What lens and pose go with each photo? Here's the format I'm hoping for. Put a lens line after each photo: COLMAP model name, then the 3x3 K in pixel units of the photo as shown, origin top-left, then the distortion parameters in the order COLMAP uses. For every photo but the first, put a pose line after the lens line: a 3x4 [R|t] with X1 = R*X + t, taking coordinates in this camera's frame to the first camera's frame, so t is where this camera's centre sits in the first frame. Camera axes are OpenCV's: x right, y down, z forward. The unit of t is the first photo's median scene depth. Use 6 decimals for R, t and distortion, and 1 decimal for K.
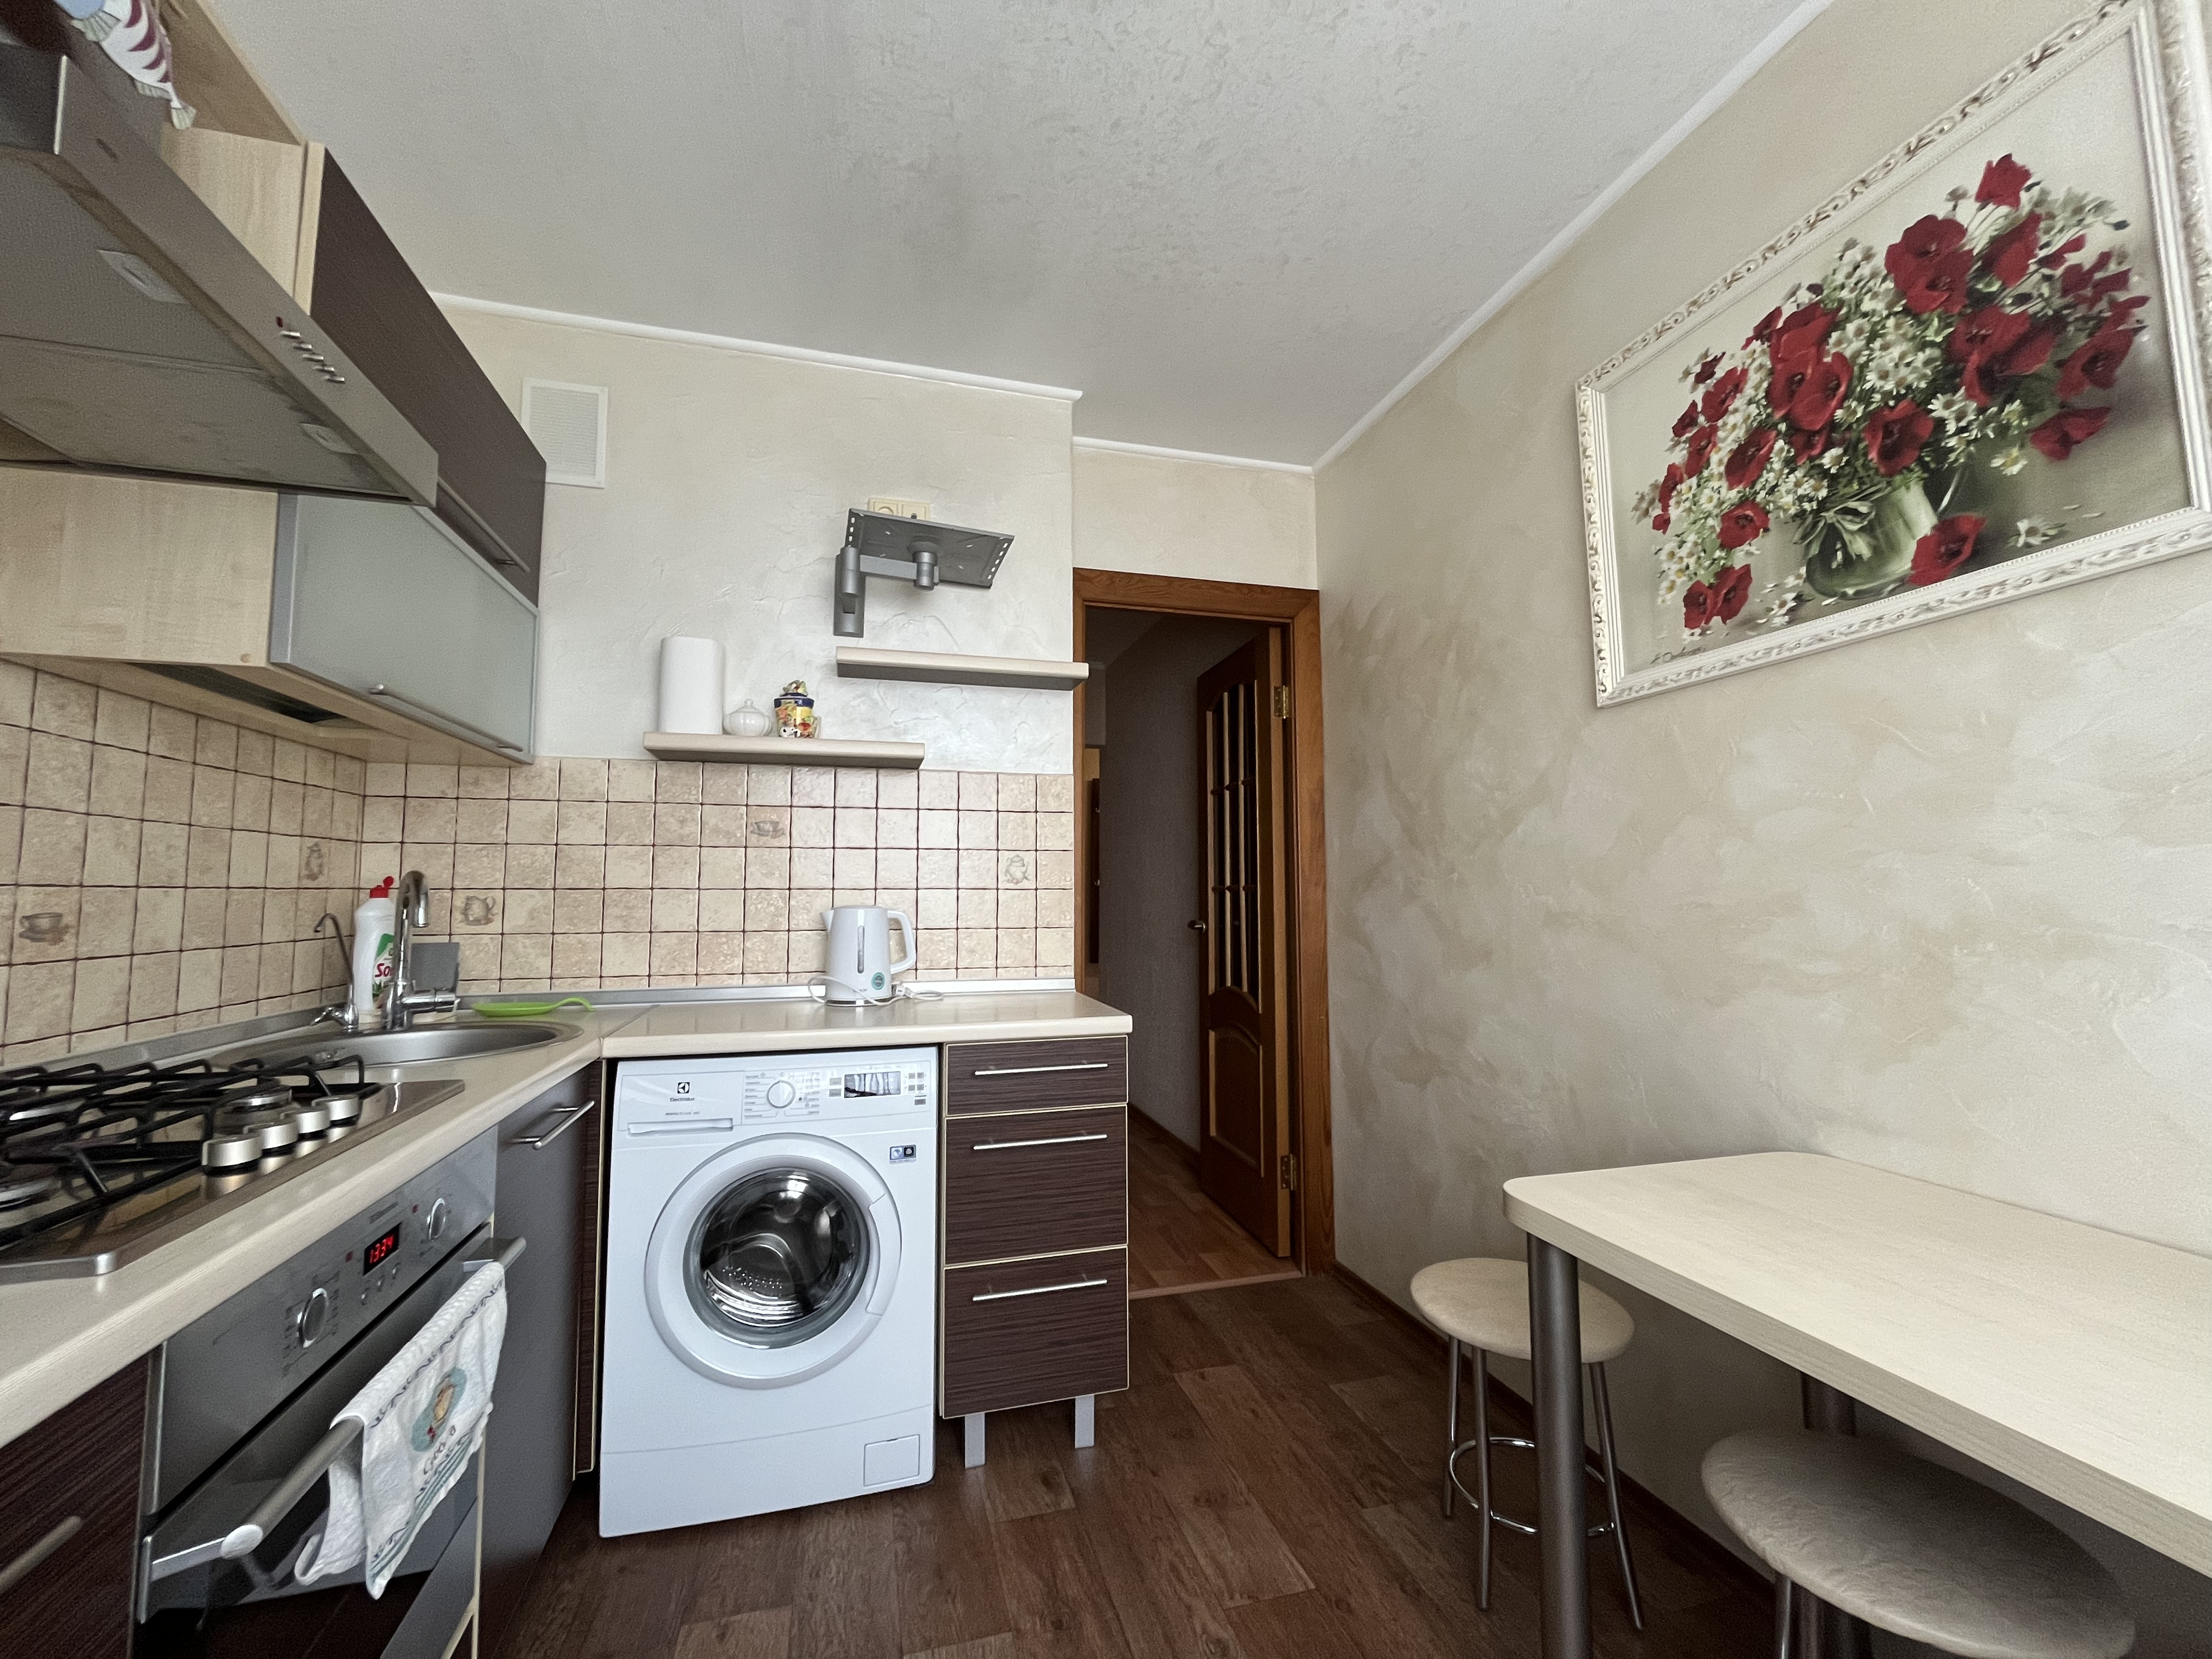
lens RADIAL K [[895.0, 0, 1103.2], [0, 895.0, 822.1], [0, 0, 1]] dist [-0.008478, 0.000573]
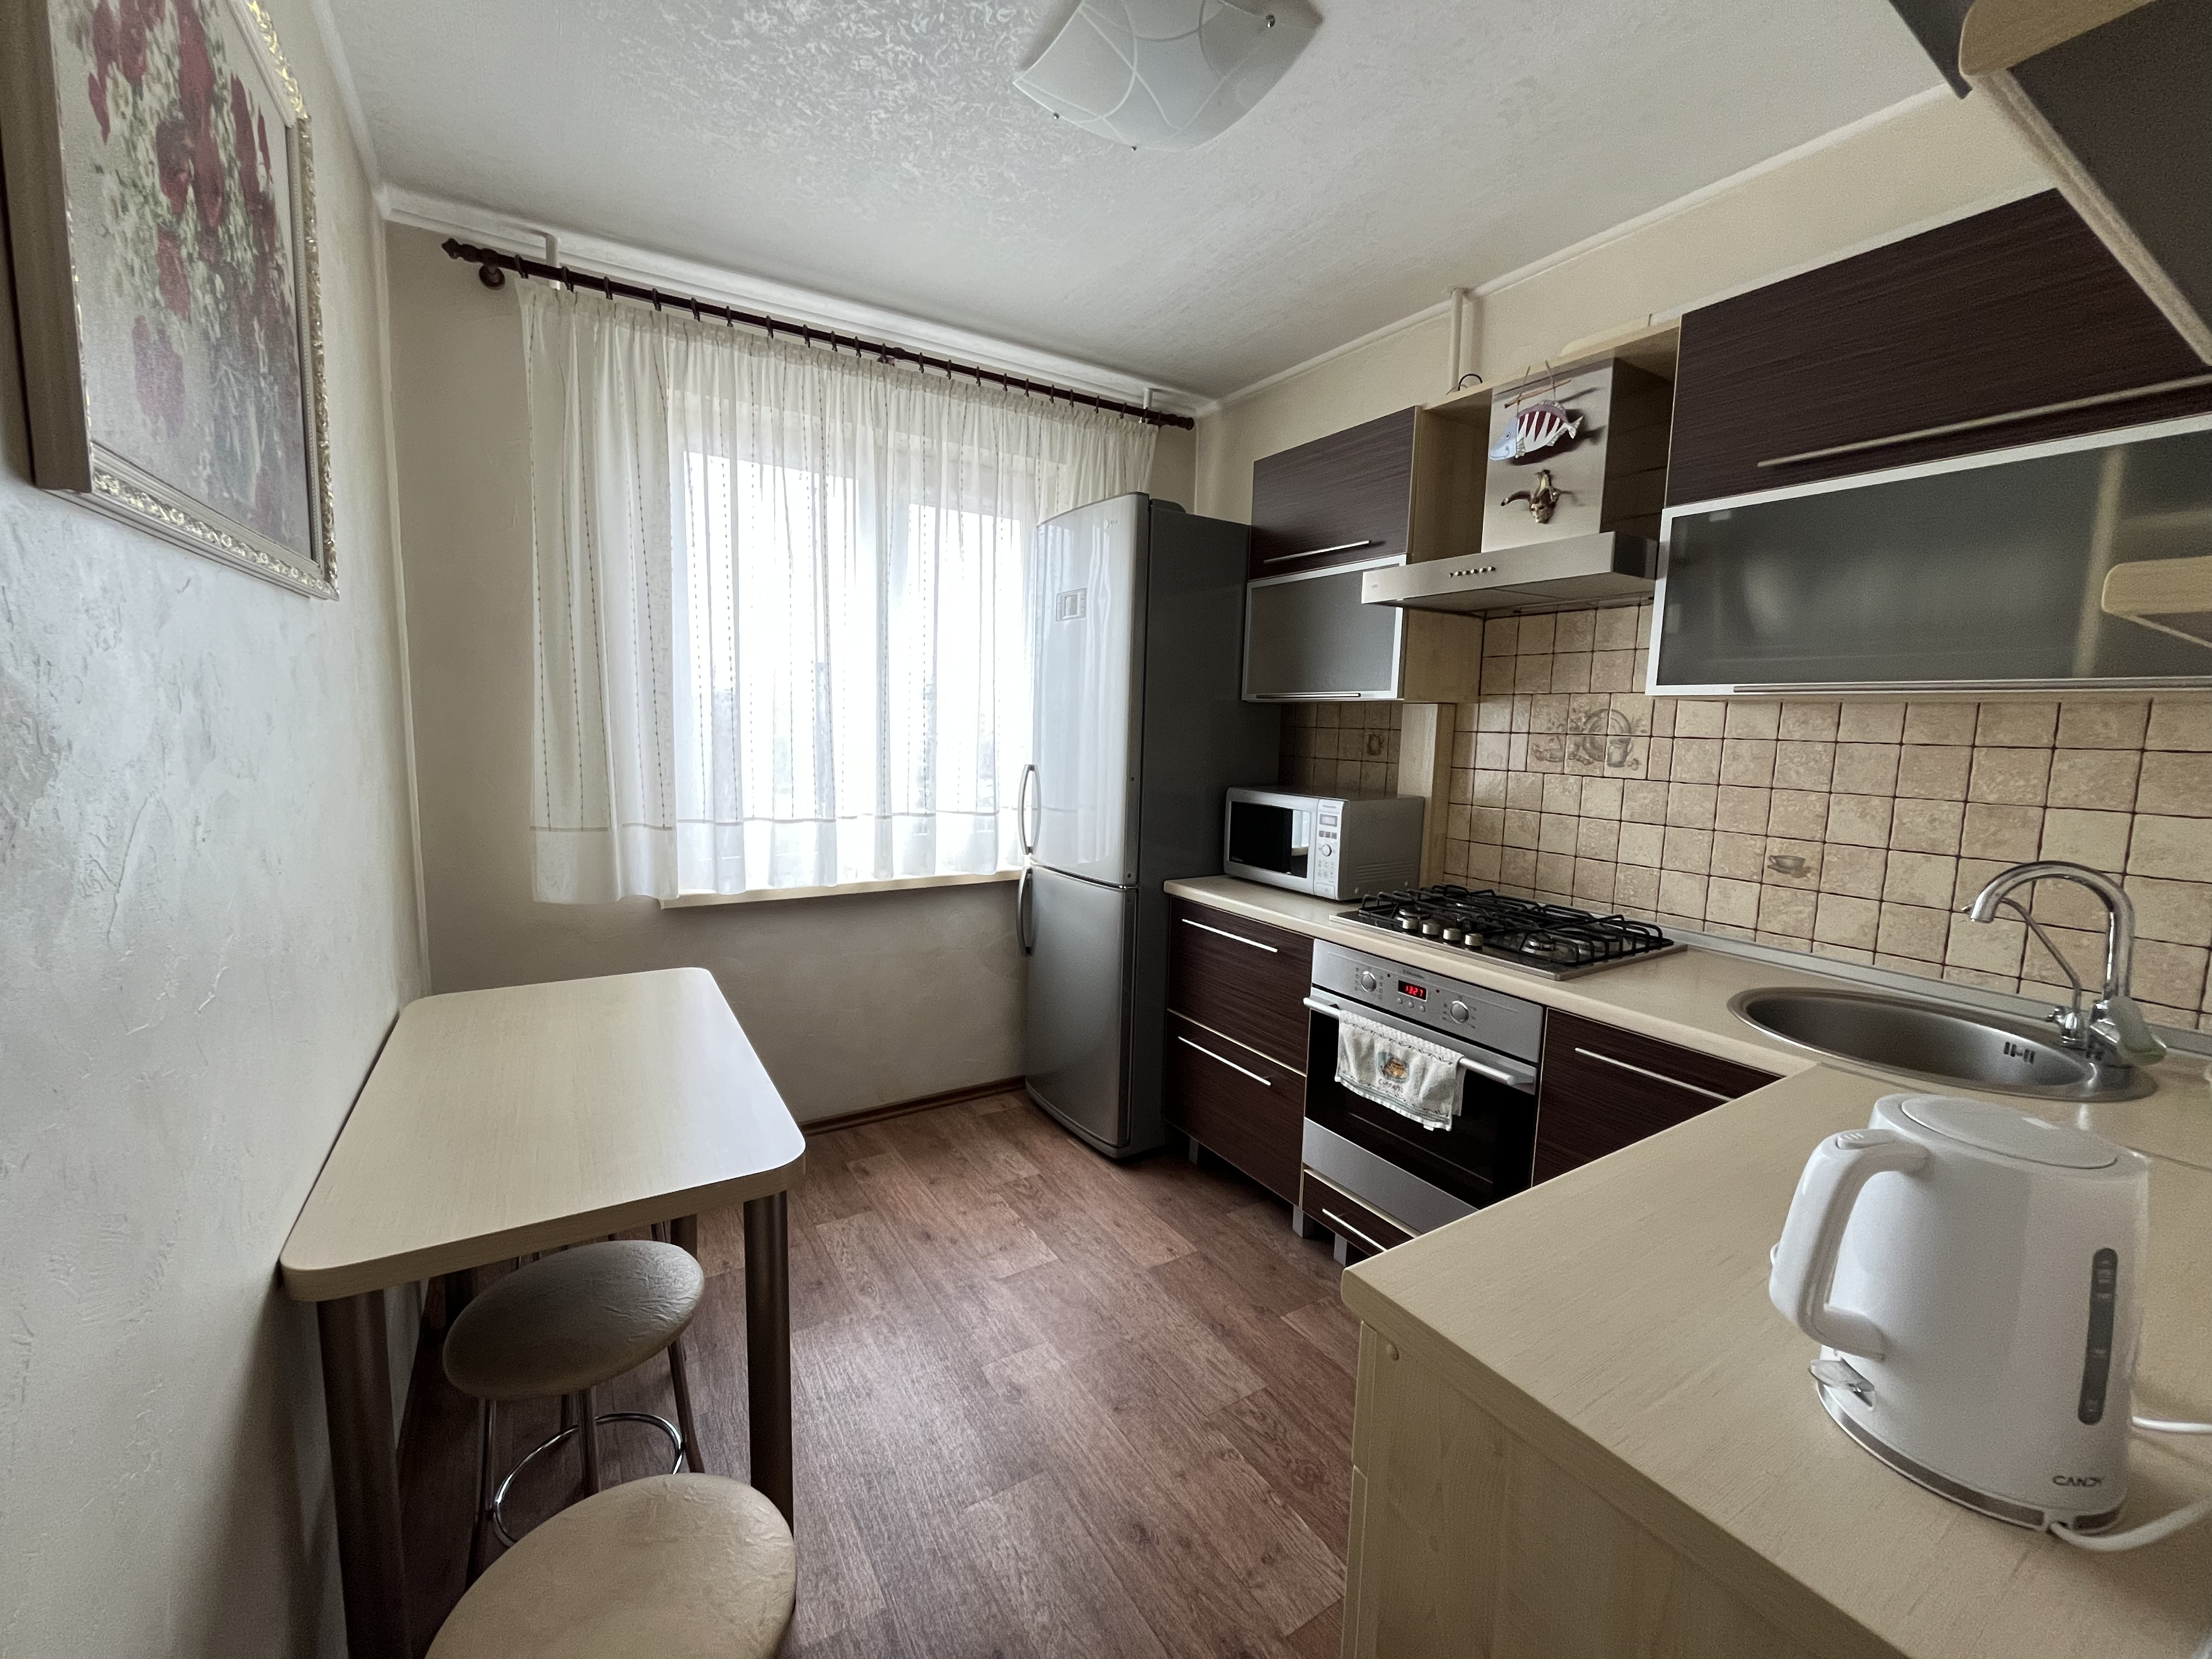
lens RADIAL K [[895.0, 0, 1104.9], [0, 895.0, 824.4], [0, 0, 1]] dist [-0.008478, 0.000573]
pose [[-0.960040, 0.019005, -0.279216, 0.393447], [0.007892, 0.999133, 0.040870, -0.026538], [0.279751, 0.037033, -0.959358, 2.108984]]
